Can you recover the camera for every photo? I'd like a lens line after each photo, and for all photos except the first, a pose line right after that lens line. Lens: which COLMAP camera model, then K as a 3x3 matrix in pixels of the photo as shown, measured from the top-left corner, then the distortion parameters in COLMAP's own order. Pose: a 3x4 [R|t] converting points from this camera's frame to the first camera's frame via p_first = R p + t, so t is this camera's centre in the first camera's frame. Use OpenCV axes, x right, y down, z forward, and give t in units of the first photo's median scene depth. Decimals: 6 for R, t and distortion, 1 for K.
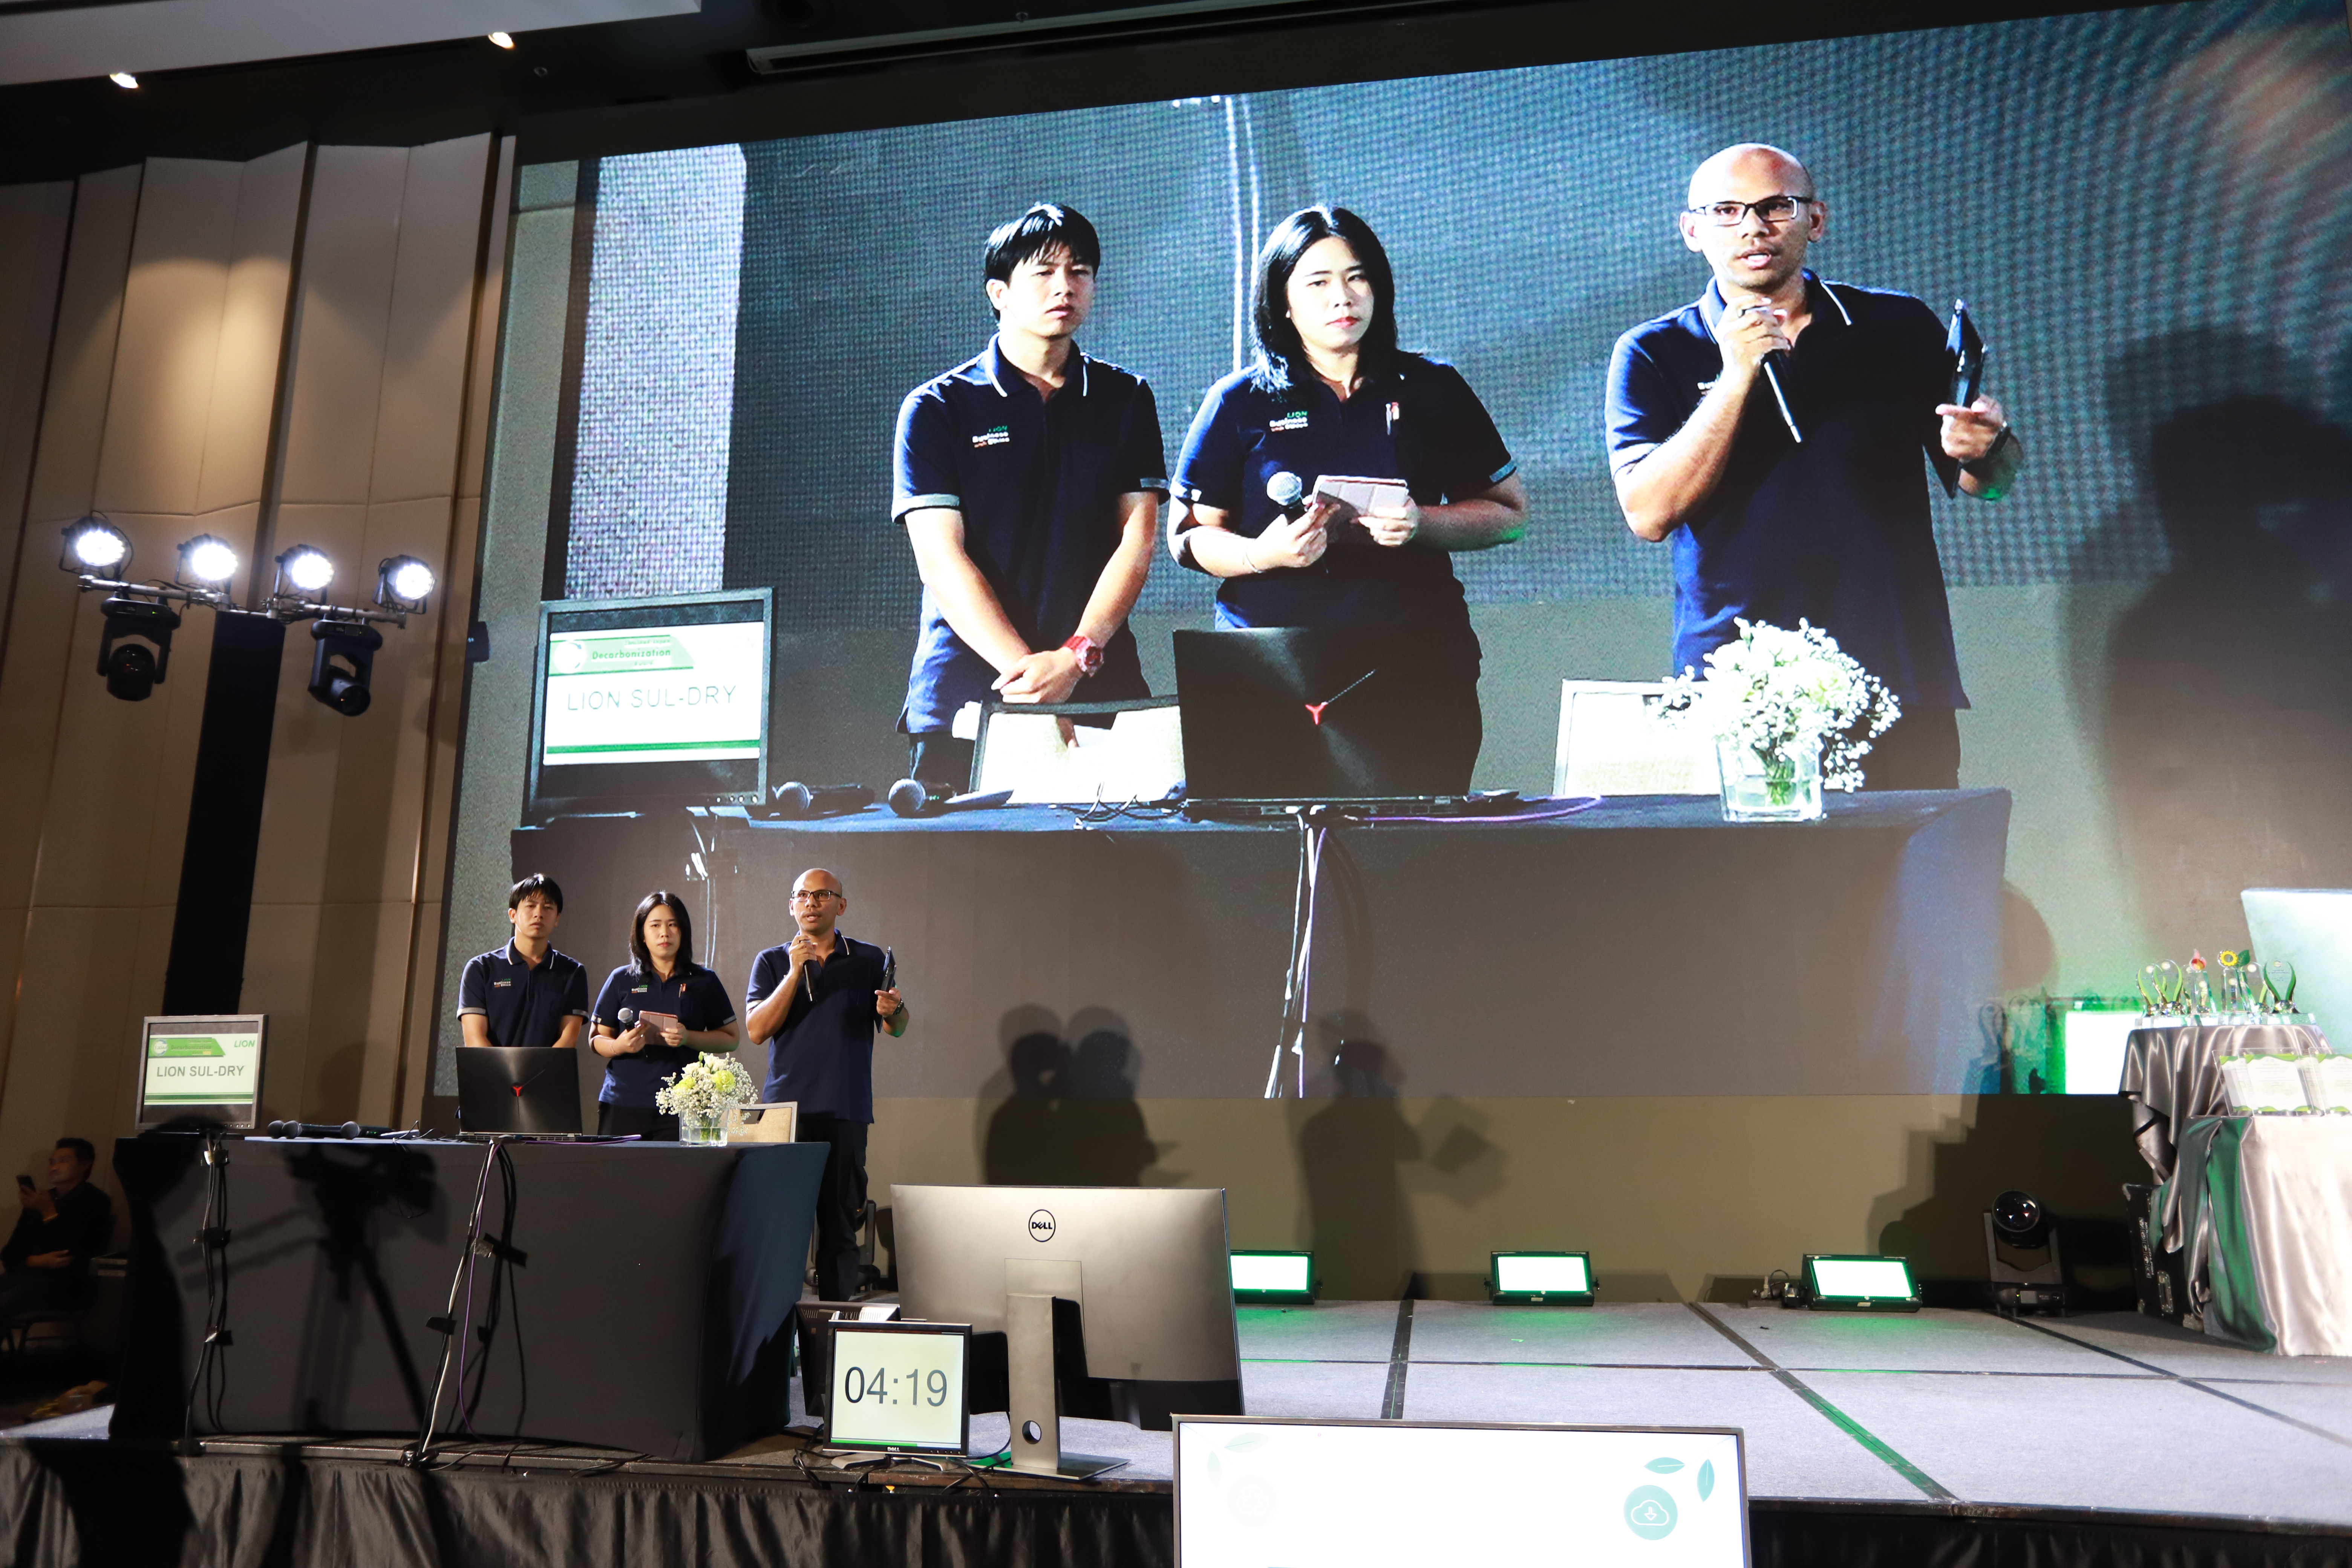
lens RADIAL K [[1577.3, 0, 1169.7], [0, 1577.3, 777.6], [0, 0, 1]] dist [-0.044131, 0.043023]
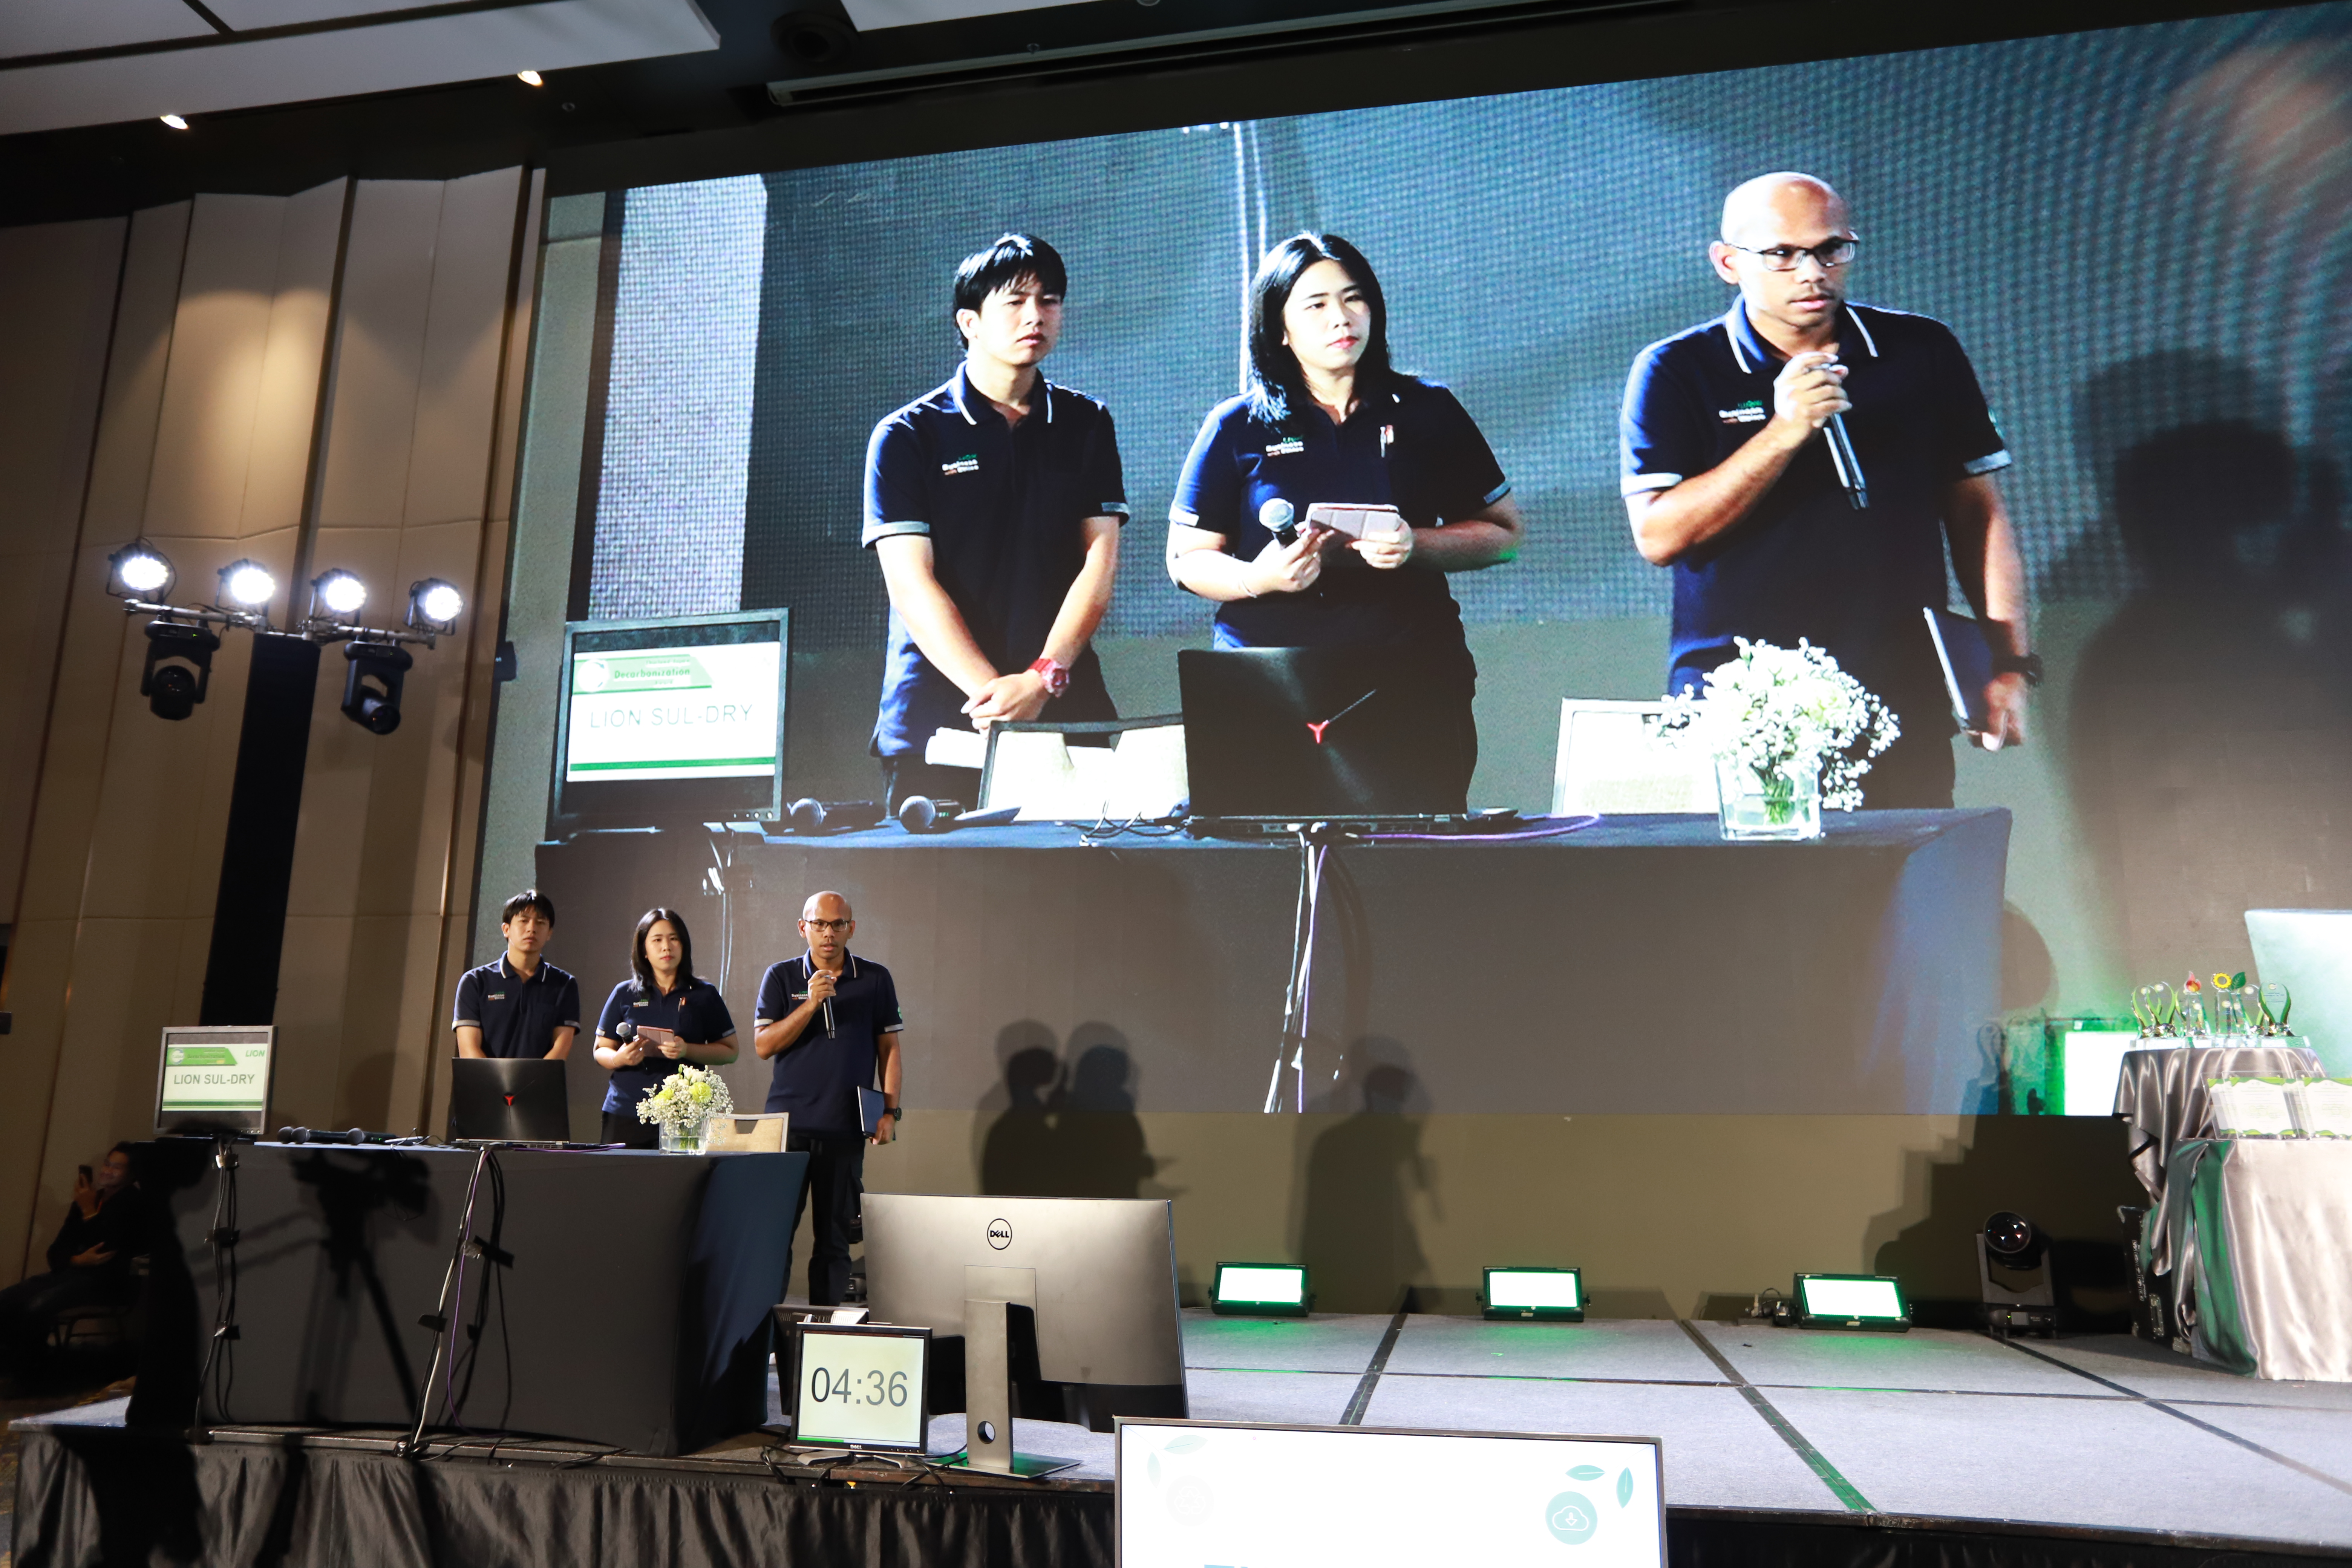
lens RADIAL K [[1590.9, 0, 1167.8], [0, 1590.9, 773.9], [0, 0, 1]] dist [-0.042315, 0.041914]
pose [[0.999385, 0.000681, -0.035064, 0.036650], [-0.000968, 0.999966, -0.008175, -0.006218], [0.035058, 0.008204, 0.999352, -0.026513]]
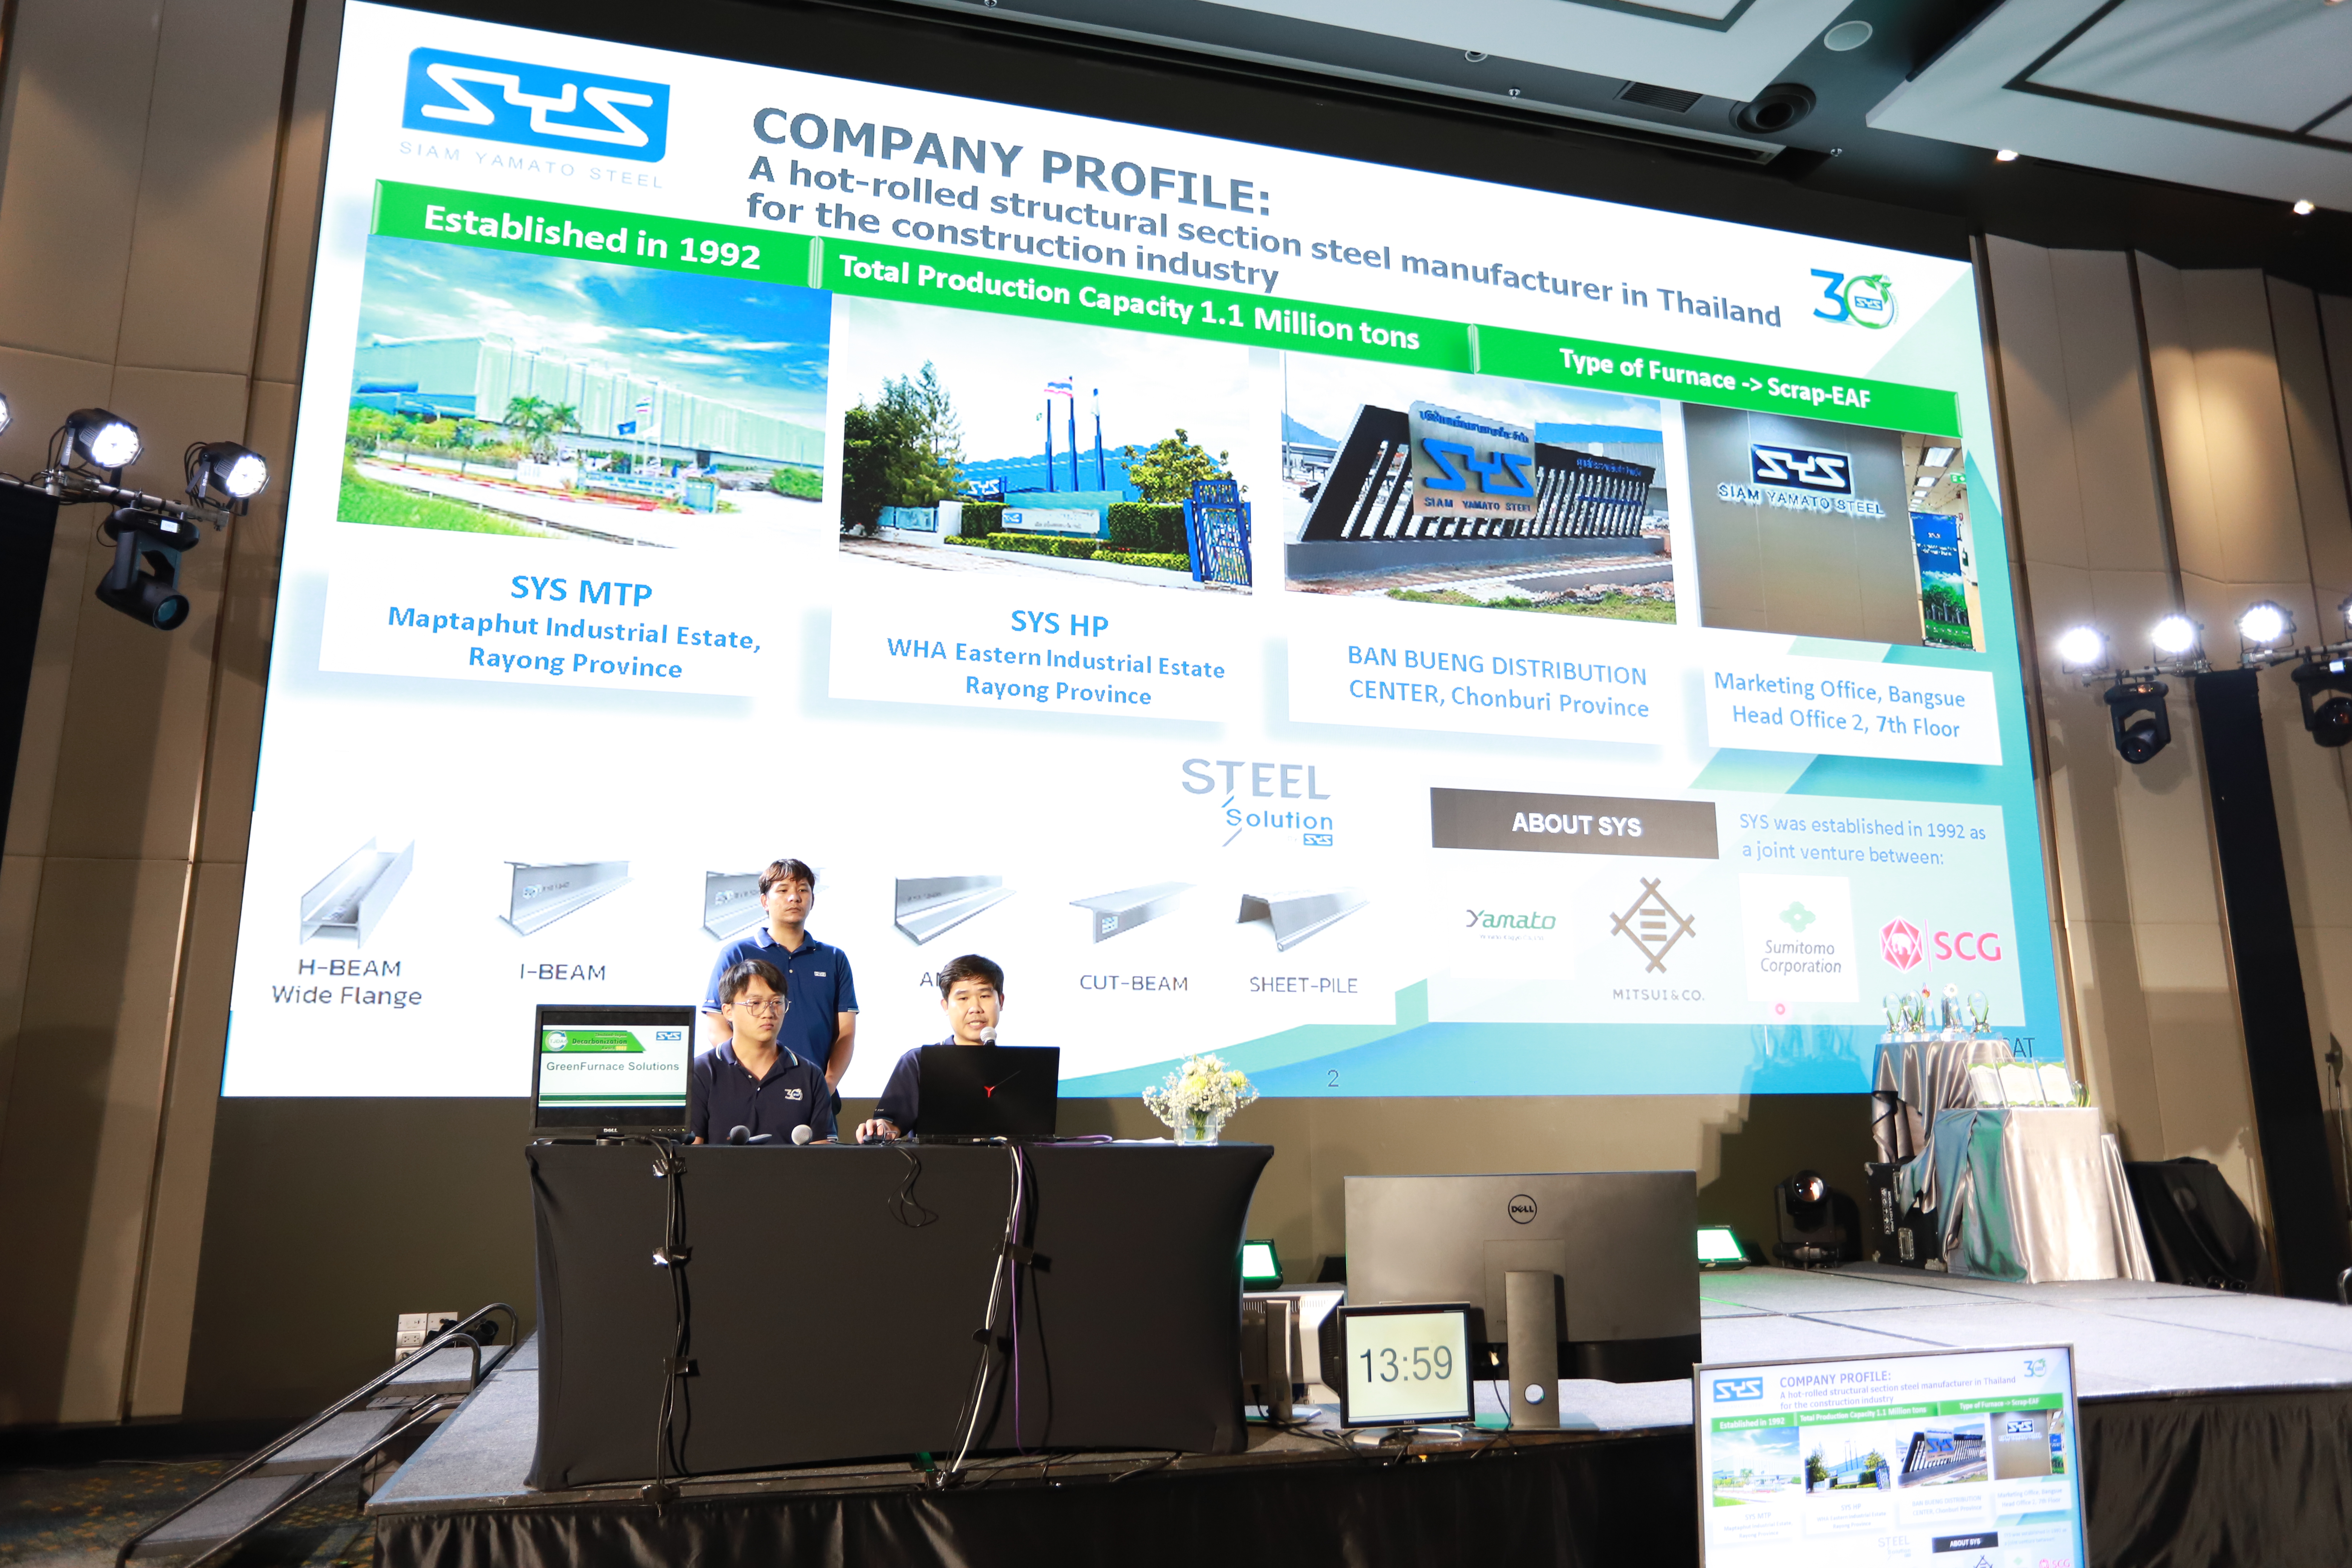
lens RADIAL K [[1583.7, 0, 1166.4], [0, 1583.7, 785.1], [0, 0, 1]] dist [-0.060034, 0.068110]
pose [[0.912150, 0.078296, 0.402308, -0.428049], [-0.079851, 0.996723, -0.012934, 0.011509], [-0.402002, -0.020327, 0.915413, 0.049541]]
